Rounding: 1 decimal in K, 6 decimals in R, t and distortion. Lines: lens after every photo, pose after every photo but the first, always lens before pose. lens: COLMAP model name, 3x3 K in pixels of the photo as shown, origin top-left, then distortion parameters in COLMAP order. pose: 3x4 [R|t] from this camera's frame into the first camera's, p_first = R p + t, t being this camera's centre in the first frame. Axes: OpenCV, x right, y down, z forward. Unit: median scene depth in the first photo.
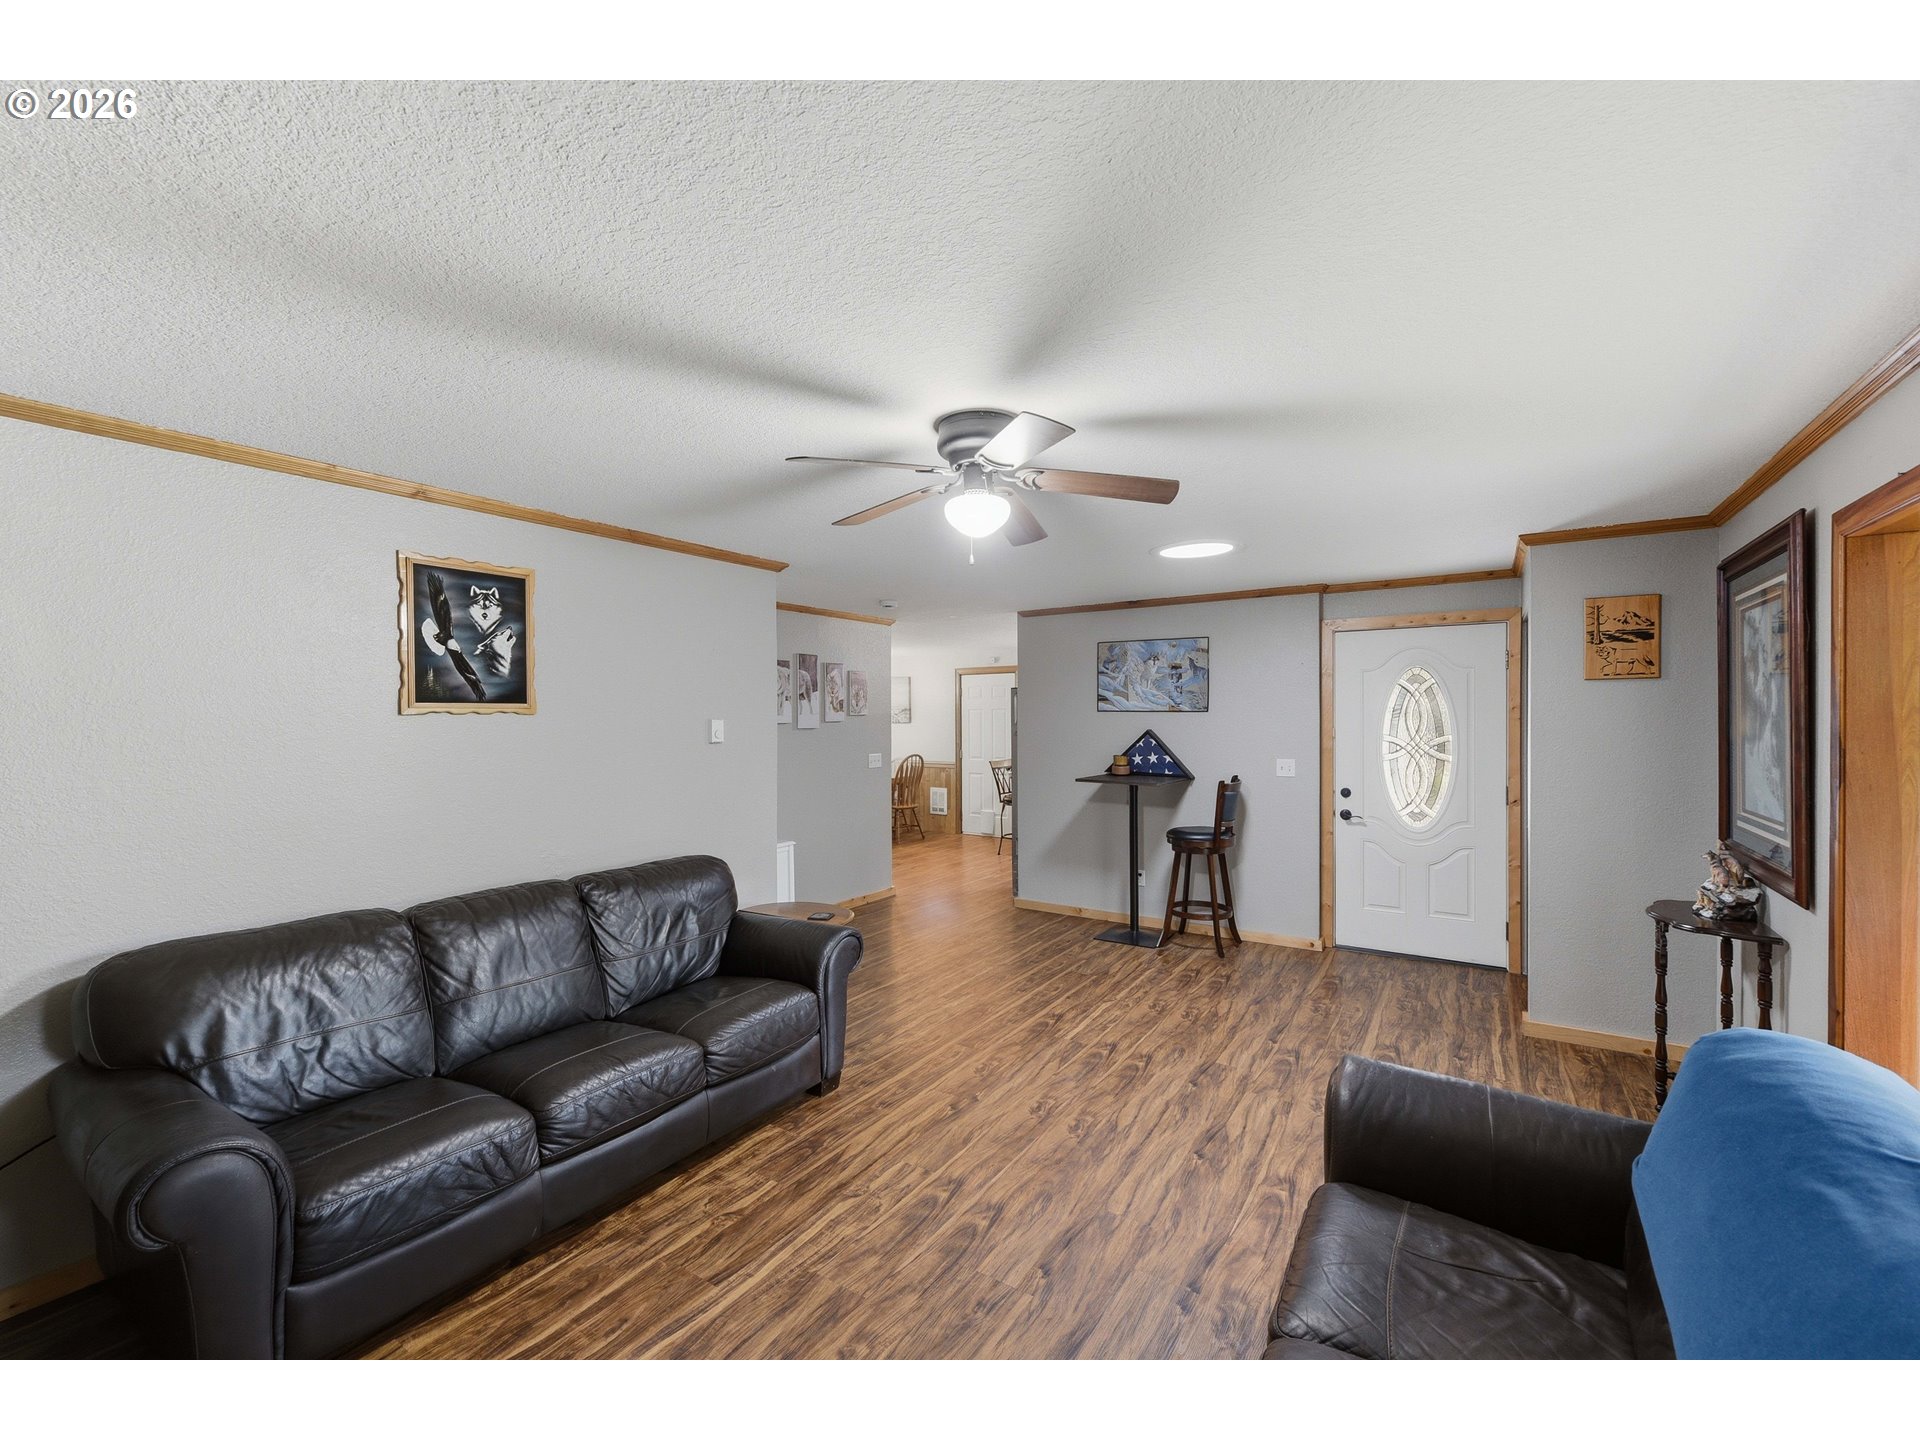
lens RADIAL K [[789.3, 0, 963.4], [0, 789.3, 721.2], [0, 0, 1]] dist [-0.000943, 0.000357]
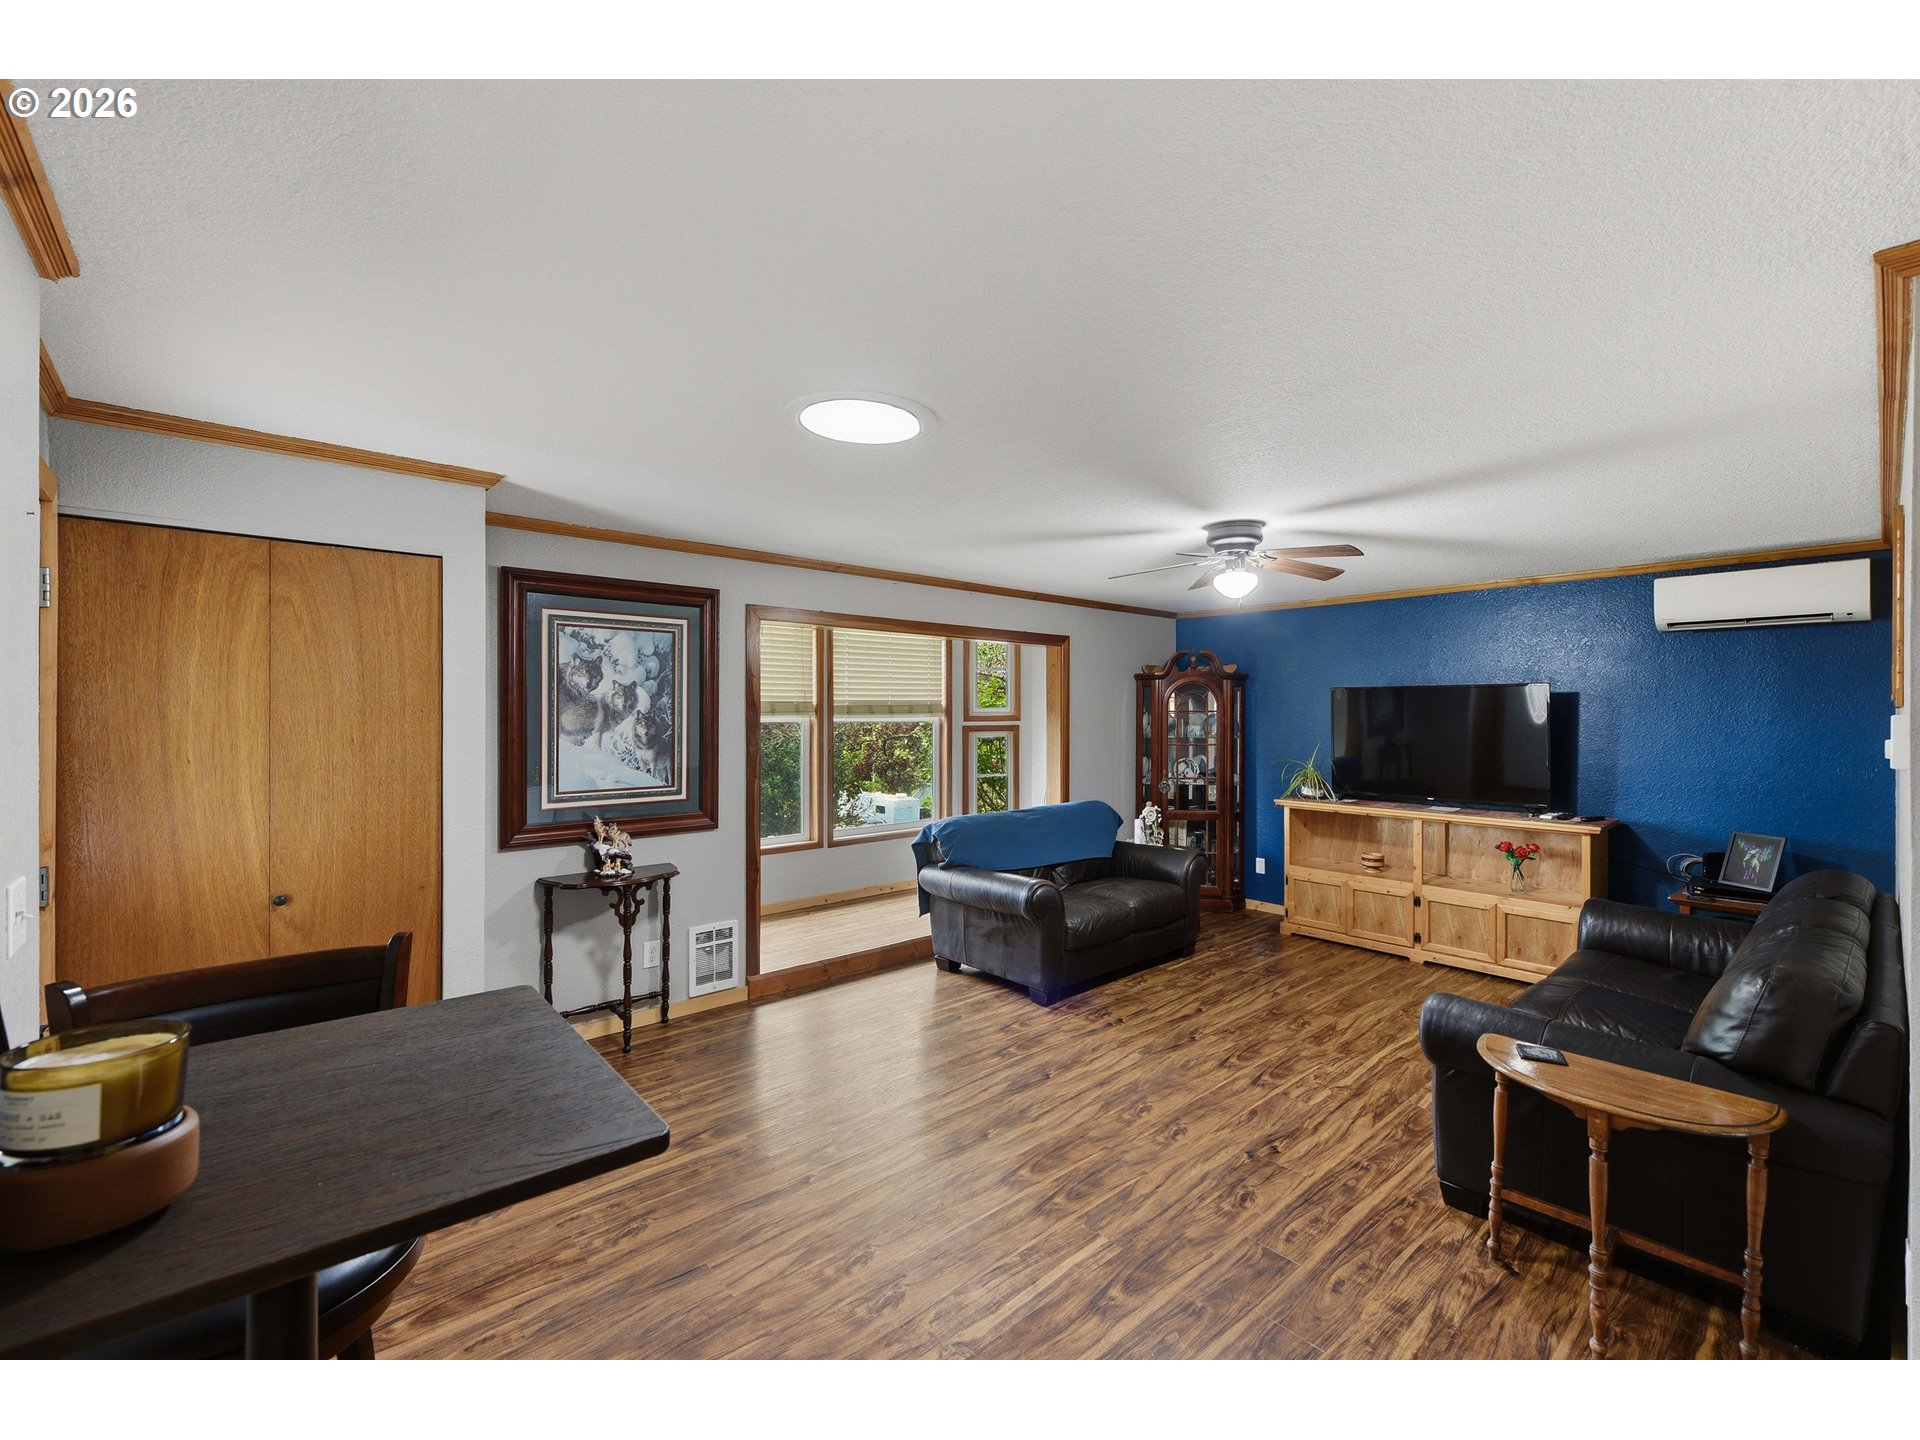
lens RADIAL K [[816.9, 0, 961.5], [0, 816.9, 727.6], [0, 0, 1]] dist [-0.001842, -0.000141]
pose [[-0.965117, -0.001276, 0.261815, 0.088768], [0.004065, 0.999795, 0.019855, -0.007504], [-0.261786, 0.020227, -0.964914, 1.990902]]
